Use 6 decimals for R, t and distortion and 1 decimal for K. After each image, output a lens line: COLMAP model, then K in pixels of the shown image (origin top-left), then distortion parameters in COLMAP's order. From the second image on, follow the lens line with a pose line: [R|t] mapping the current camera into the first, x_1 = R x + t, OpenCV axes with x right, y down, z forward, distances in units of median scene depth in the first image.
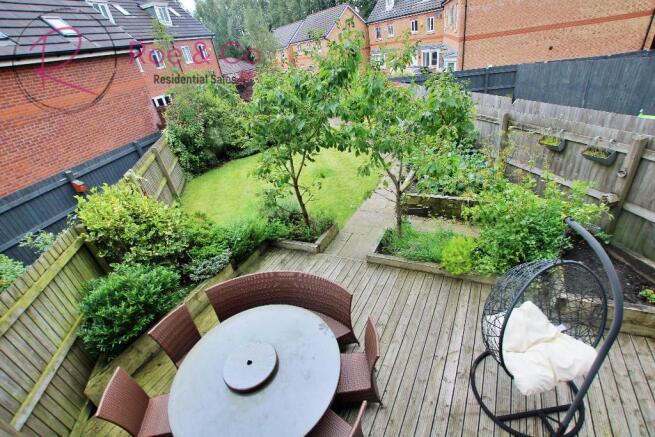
lens RADIAL K [[304.4, 0, 324.6], [0, 304.4, 220.4], [0, 0, 1]] dist [-0.021001, -0.000081]
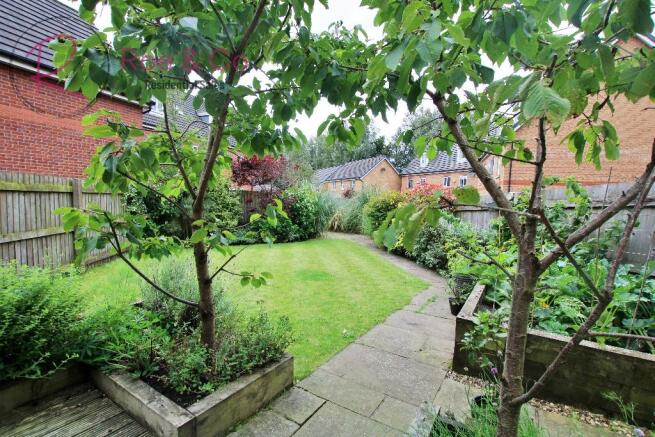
lens RADIAL K [[304.4, 0, 324.6], [0, 304.4, 220.4], [0, 0, 1]] dist [-0.021001, -0.000081]
pose [[0.976970, 0.188922, -0.099190, 0.084026], [-0.213275, 0.878974, -0.426518, 0.009615], [0.006607, 0.437850, 0.899024, 0.599996]]
